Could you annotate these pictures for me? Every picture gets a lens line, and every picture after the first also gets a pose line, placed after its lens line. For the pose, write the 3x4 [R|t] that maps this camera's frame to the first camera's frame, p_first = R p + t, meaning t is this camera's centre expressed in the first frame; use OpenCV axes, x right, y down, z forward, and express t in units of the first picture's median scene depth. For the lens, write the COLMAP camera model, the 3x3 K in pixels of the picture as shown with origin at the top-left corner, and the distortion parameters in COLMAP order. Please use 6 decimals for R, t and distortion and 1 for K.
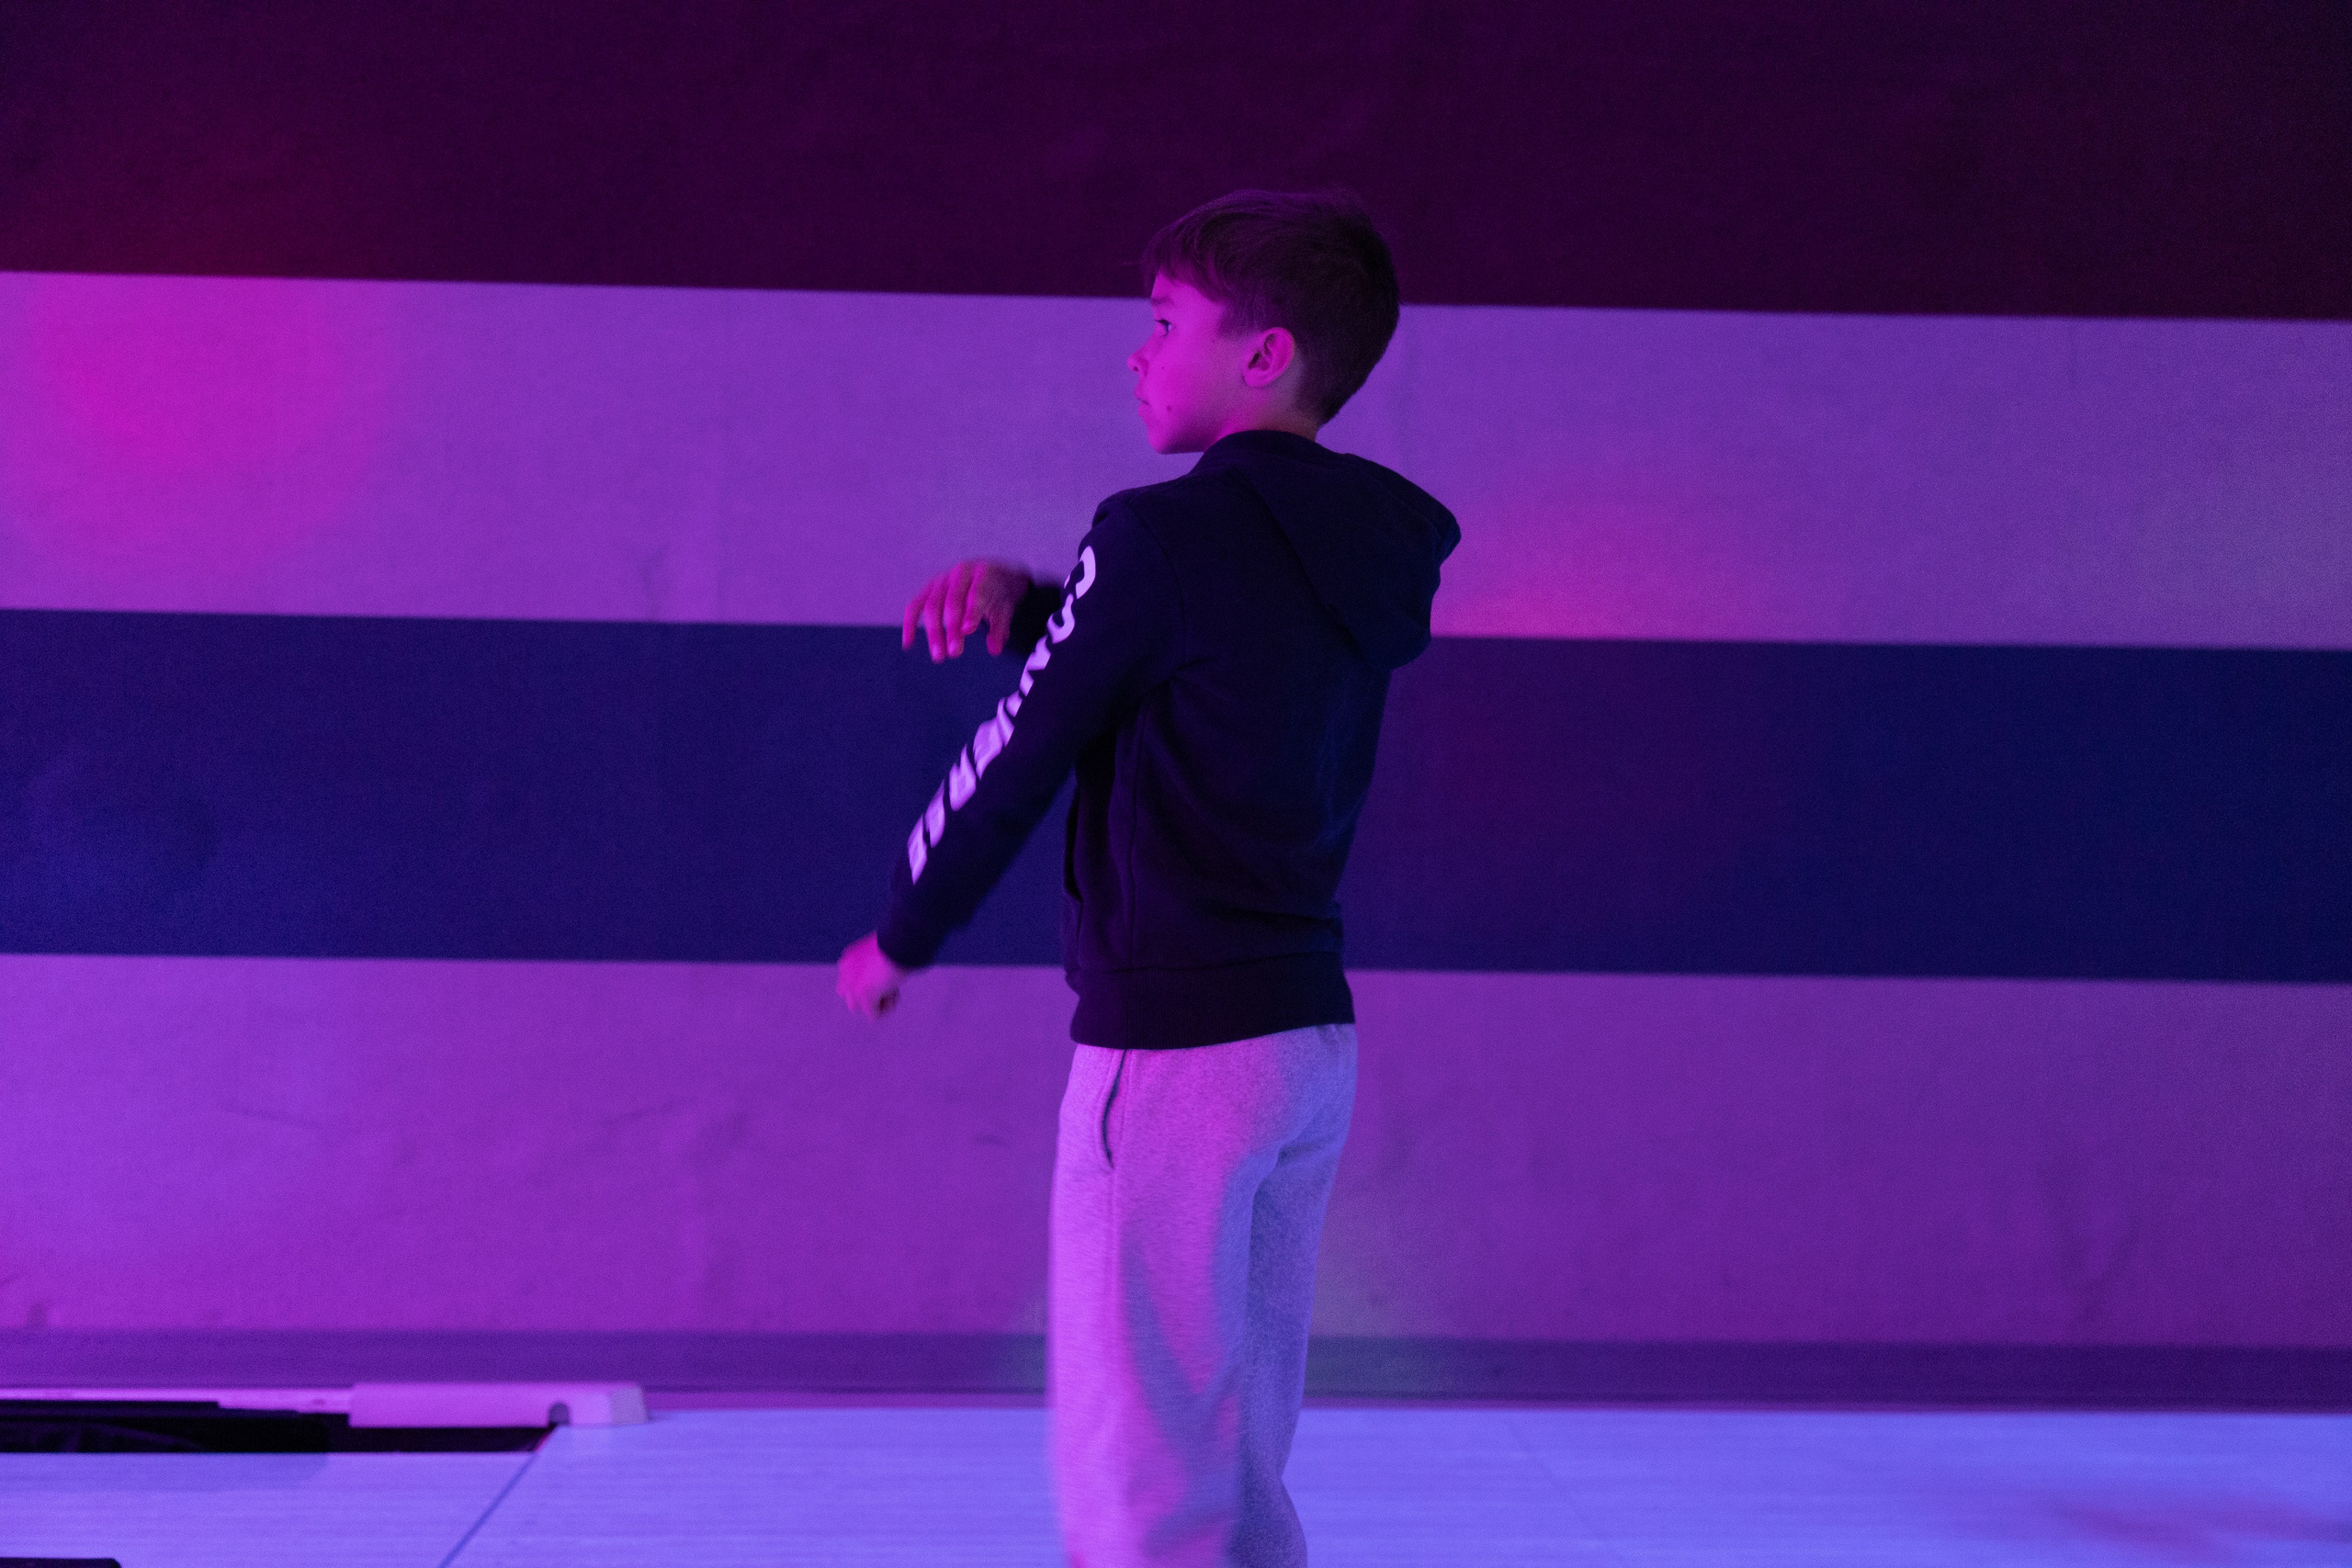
lens RADIAL K [[3310.1, 0, 1064.2], [0, 3310.1, 782.3], [0, 0, 1]] dist [0.033602, -0.012014]
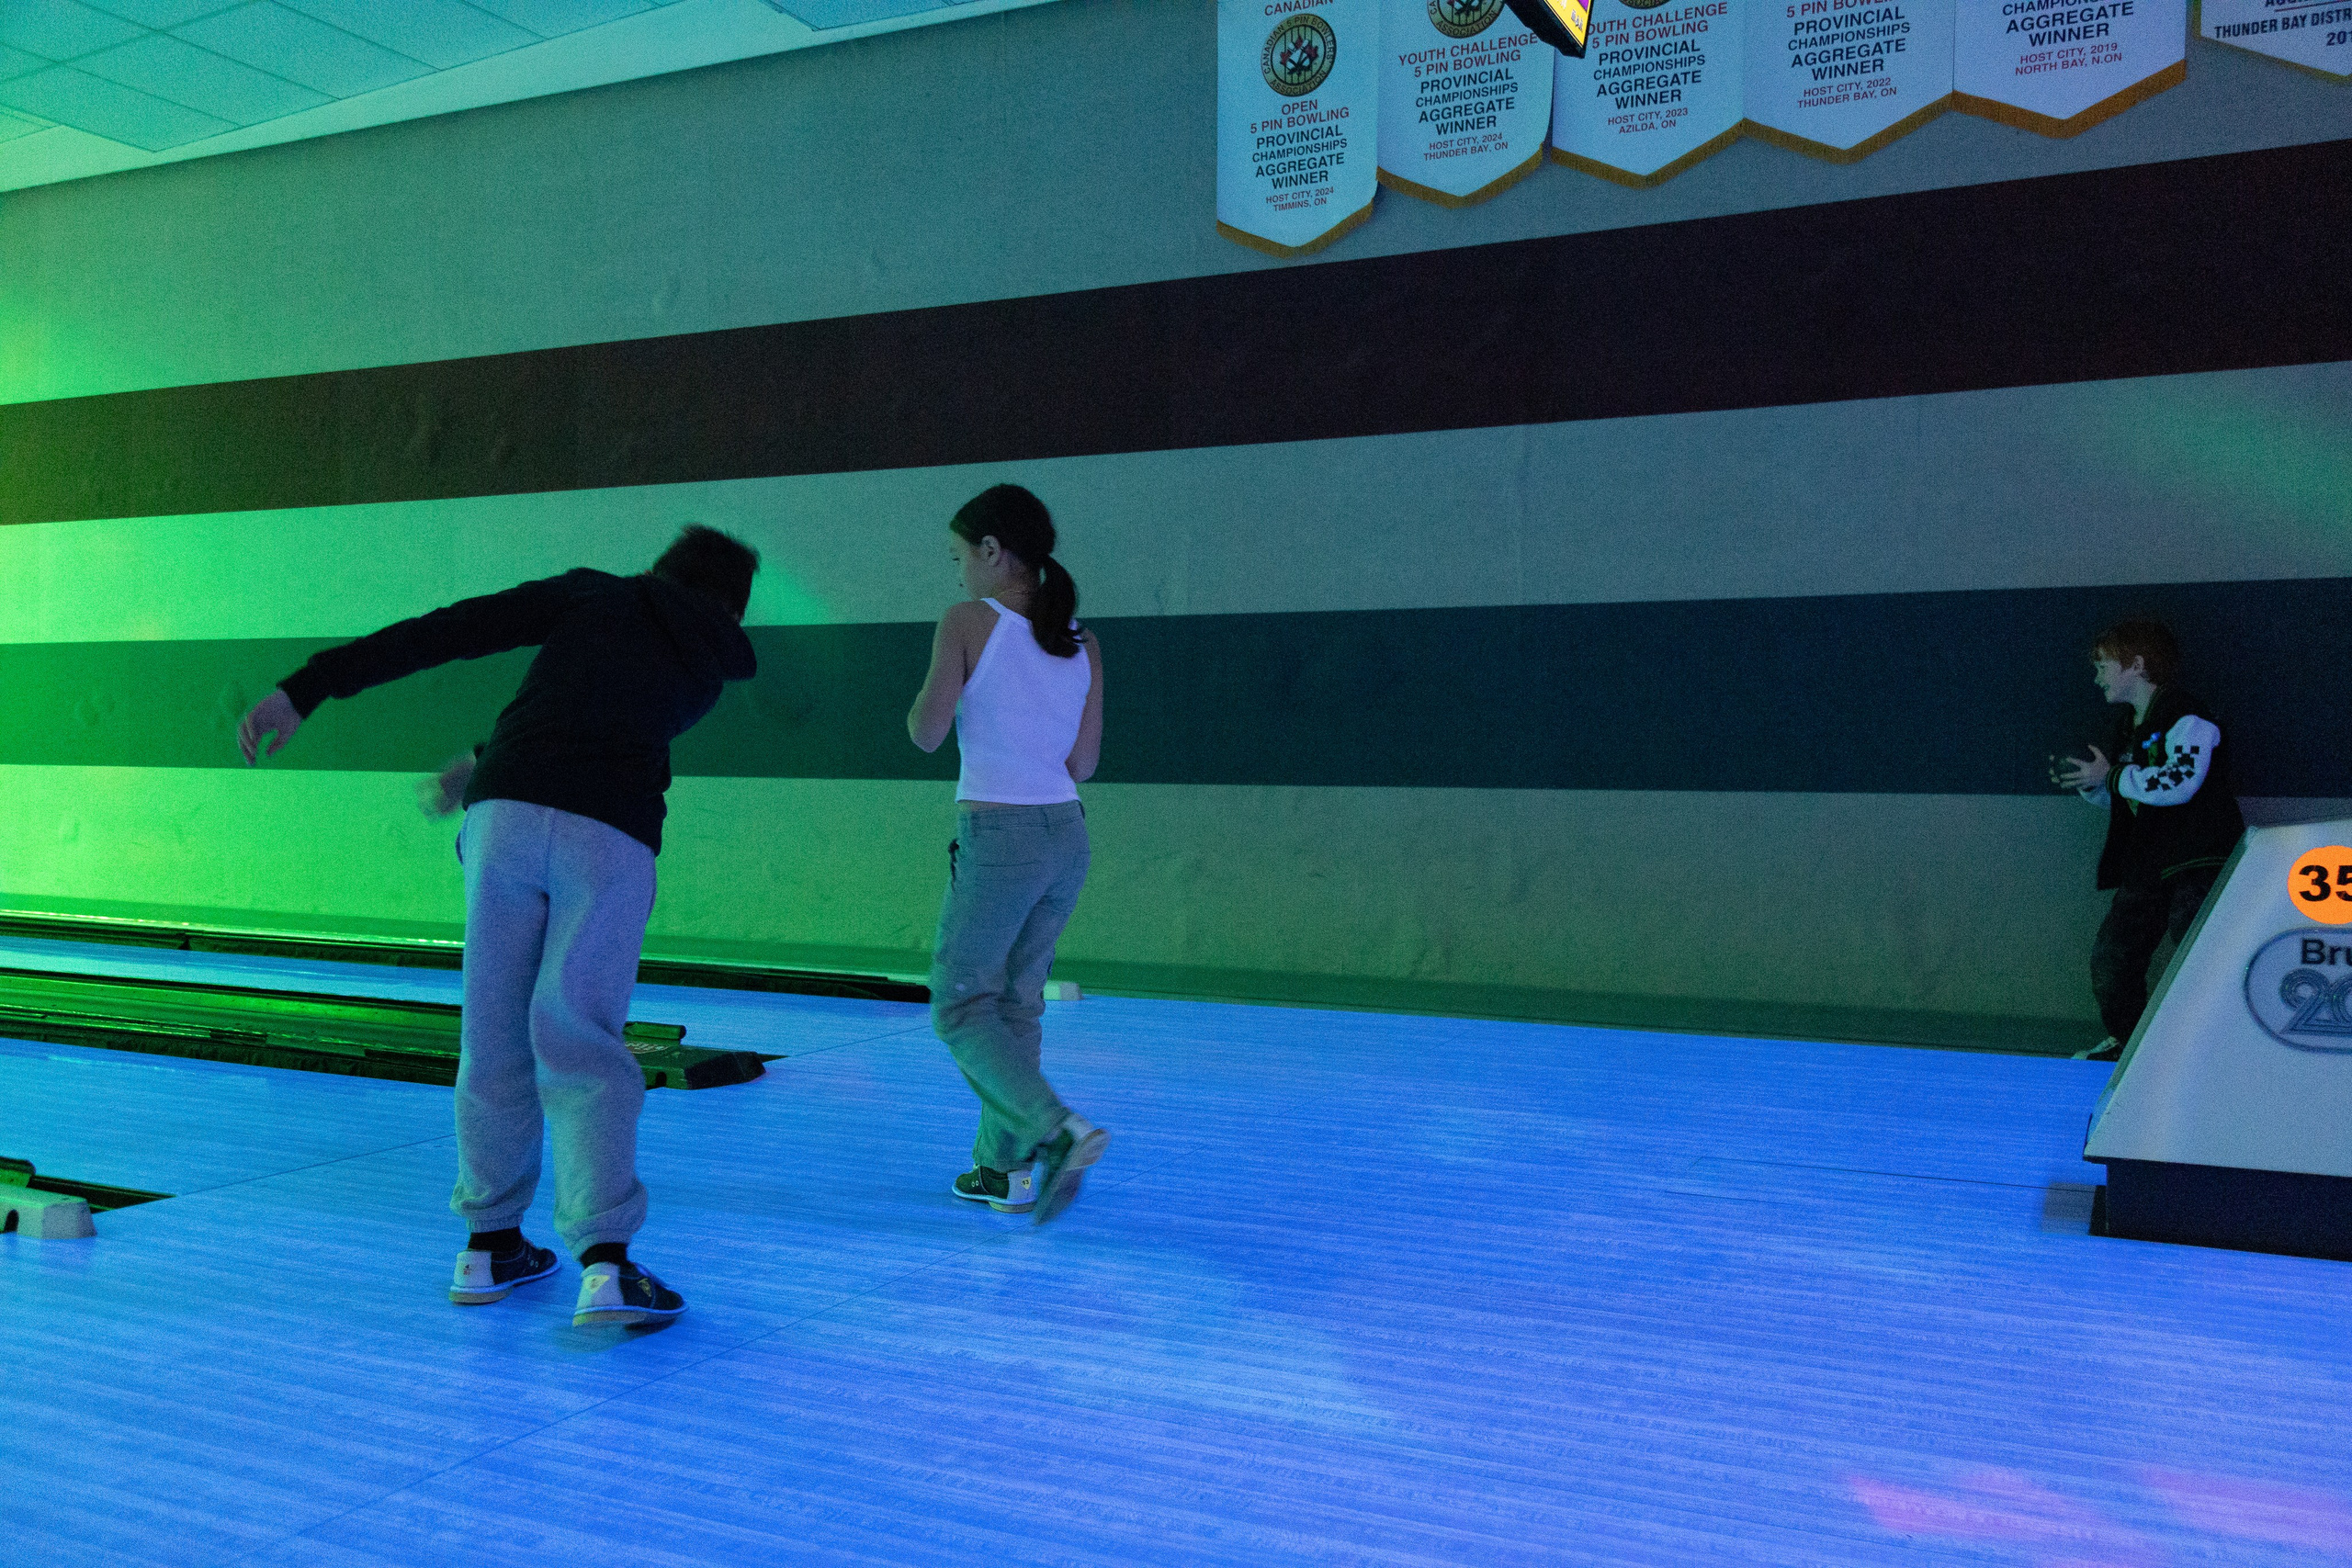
lens RADIAL K [[1908.6, 0, 1192.6], [0, 1908.6, 784.3], [0, 0, 1]] dist [0.033656, -0.025634]
pose [[0.877705, -0.000110, -0.479202, 0.454956], [0.022828, 0.998874, 0.041583, 0.006550], [0.478658, -0.047436, 0.876719, -0.018575]]
